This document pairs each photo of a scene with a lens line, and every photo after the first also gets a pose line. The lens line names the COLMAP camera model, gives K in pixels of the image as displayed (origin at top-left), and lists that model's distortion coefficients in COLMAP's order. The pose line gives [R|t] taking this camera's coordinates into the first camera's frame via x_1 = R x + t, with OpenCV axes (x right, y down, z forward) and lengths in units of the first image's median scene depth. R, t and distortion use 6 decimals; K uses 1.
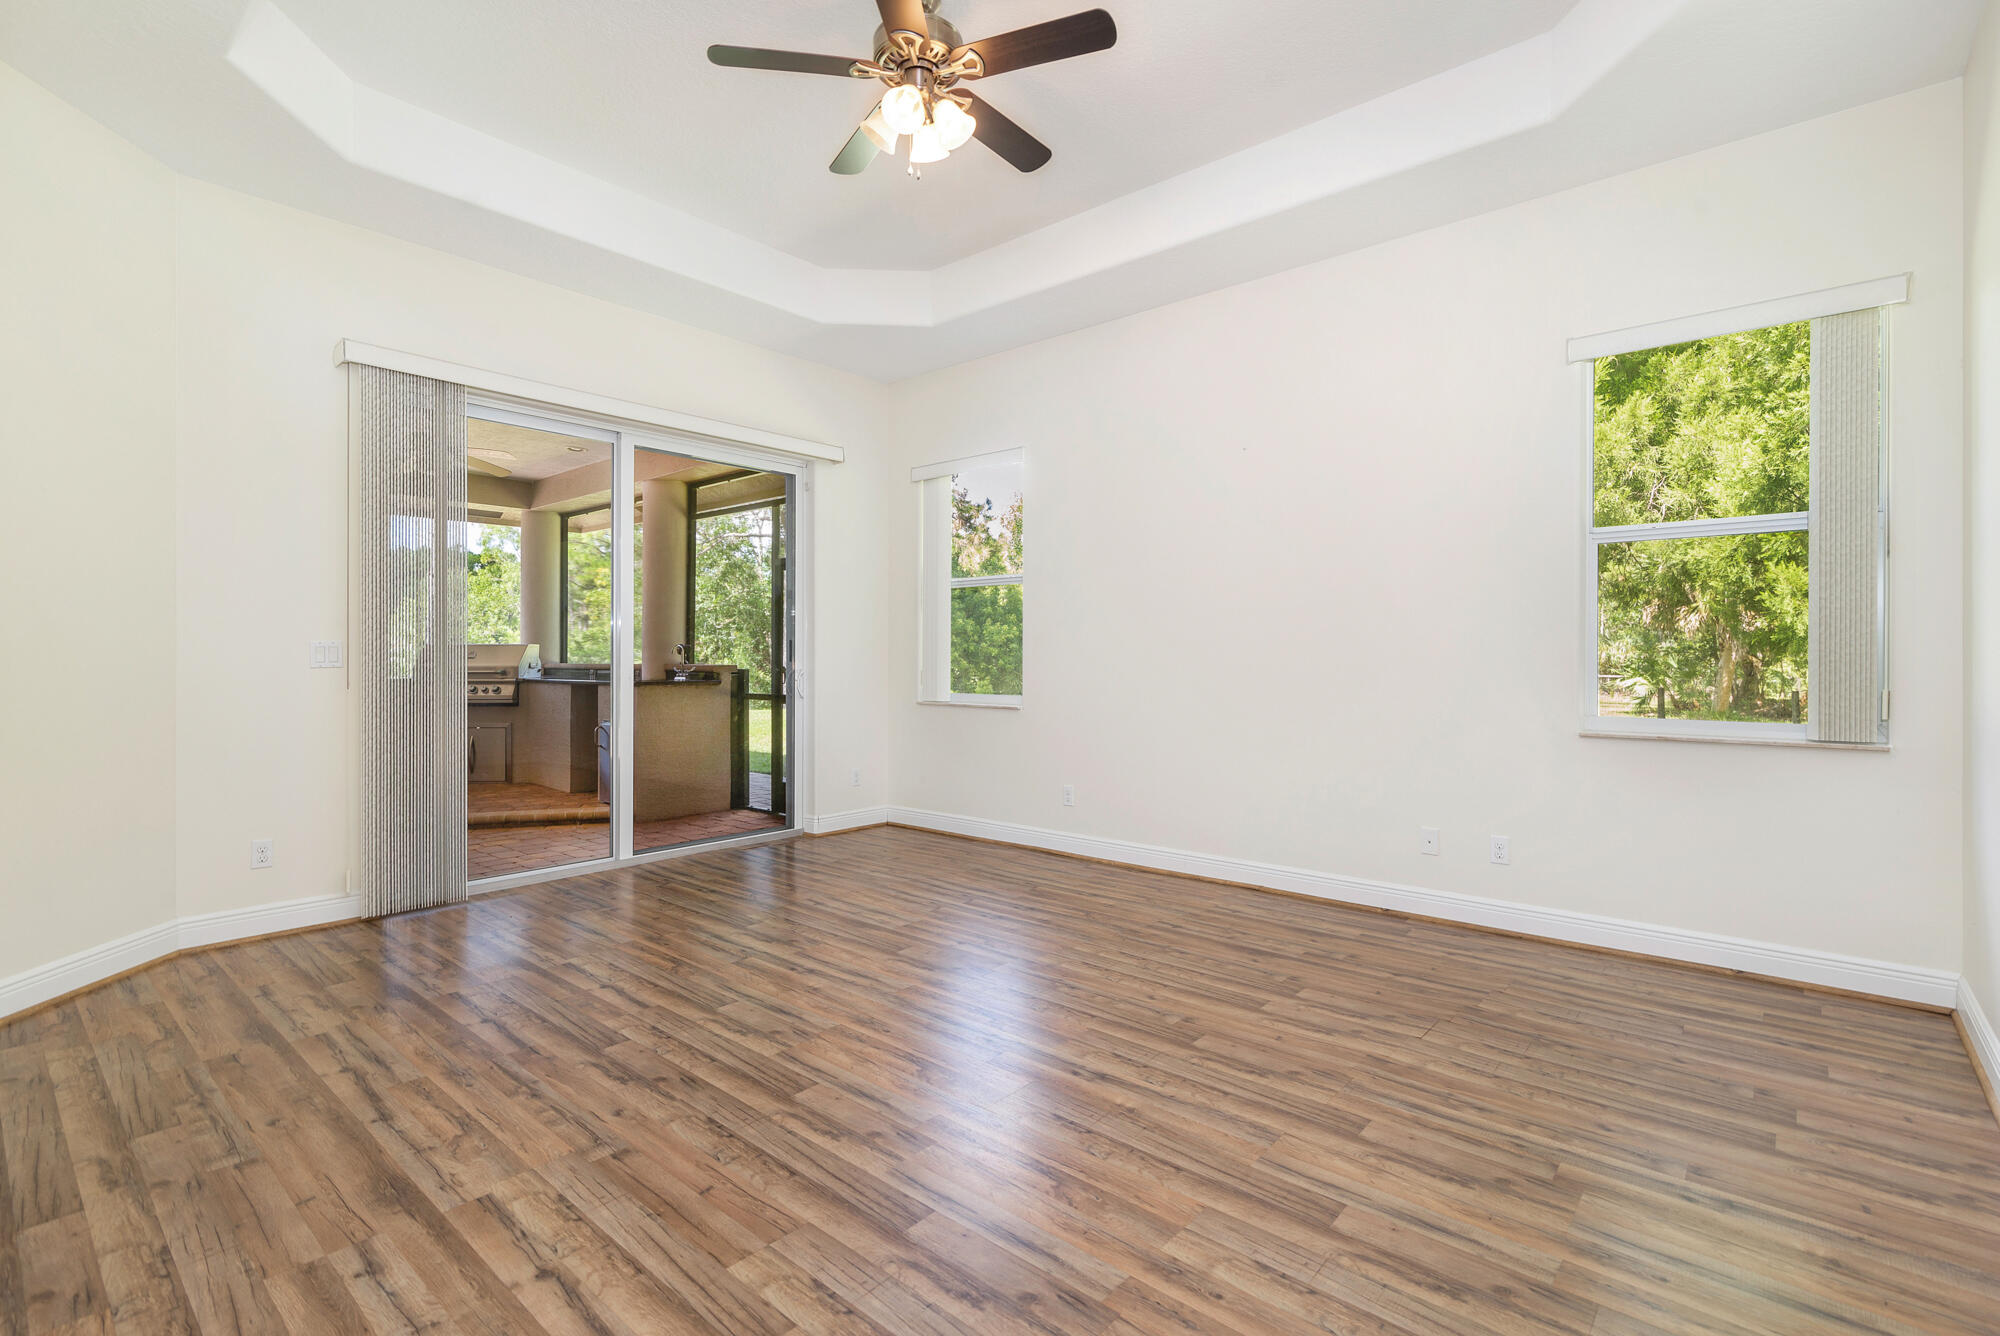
lens RADIAL K [[919.1, 0, 984.0], [0, 919.1, 661.9], [0, 0, 1]] dist [-0.000632, -0.000754]
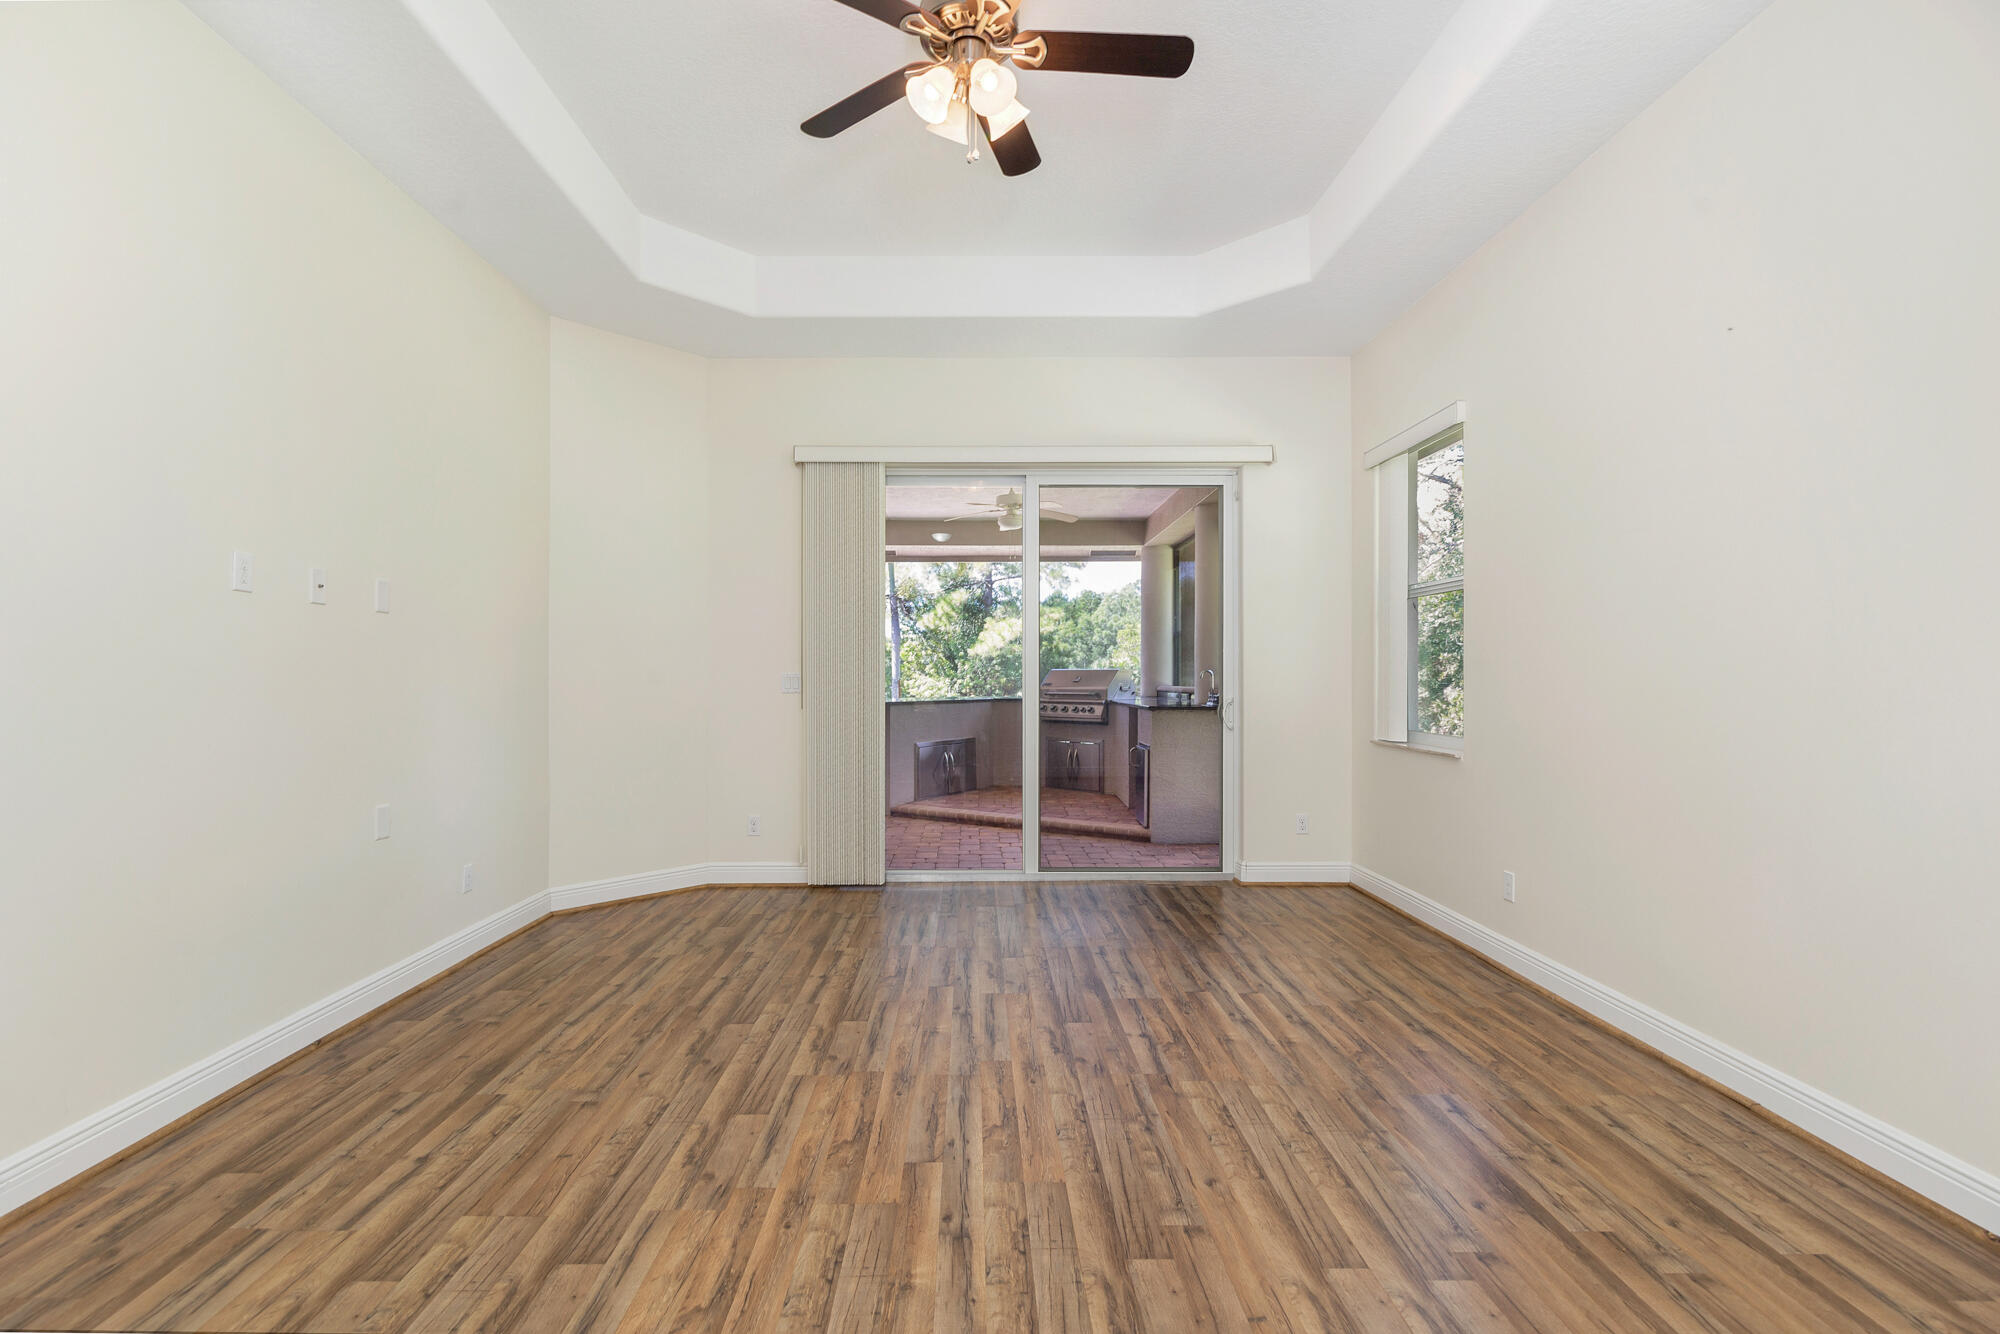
lens RADIAL K [[919.0, 0, 991.3], [0, 919.0, 676.3], [0, 0, 1]] dist [0.001193, -0.001066]
pose [[0.664647, 0.000693, -0.747157, 0.616922], [-0.003587, 0.999991, -0.002264, -0.020377], [0.747149, 0.004185, 0.664644, 0.419729]]
